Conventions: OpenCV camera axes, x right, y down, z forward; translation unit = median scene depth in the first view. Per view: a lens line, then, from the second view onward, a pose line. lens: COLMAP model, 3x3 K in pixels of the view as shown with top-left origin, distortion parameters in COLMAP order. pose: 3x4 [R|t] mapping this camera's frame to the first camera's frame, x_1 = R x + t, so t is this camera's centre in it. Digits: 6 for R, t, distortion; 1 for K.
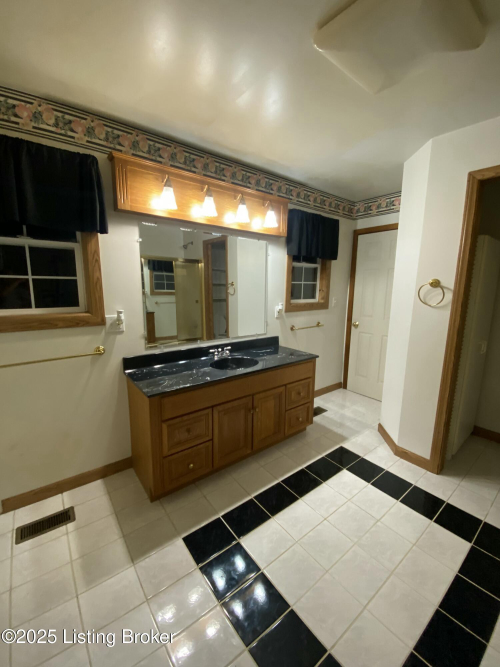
lens RADIAL K [[274.7, 0, 250.6], [0, 274.7, 331.2], [0, 0, 1]] dist [0.003451, -0.004027]
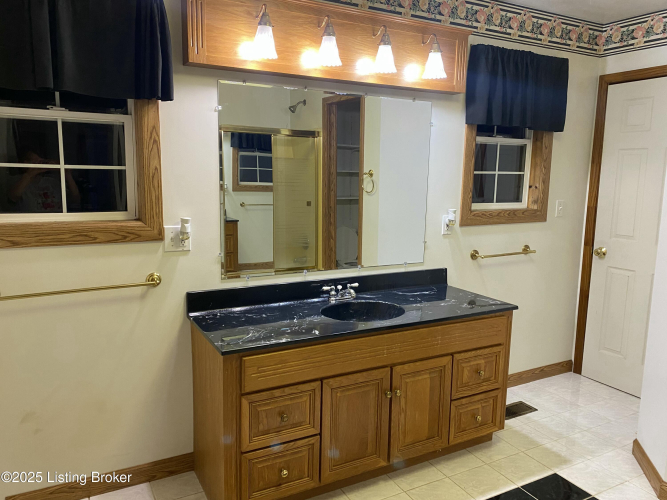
lens RADIAL K [[515.1, 0, 328.4], [0, 515.1, 245.8], [0, 0, 1]] dist [0.037546, -0.038361]
pose [[0.986293, 0.029432, -0.162360, 0.045439], [-0.033083, 0.999256, -0.019830, 0.000934], [0.161656, 0.024930, 0.986532, -0.119113]]
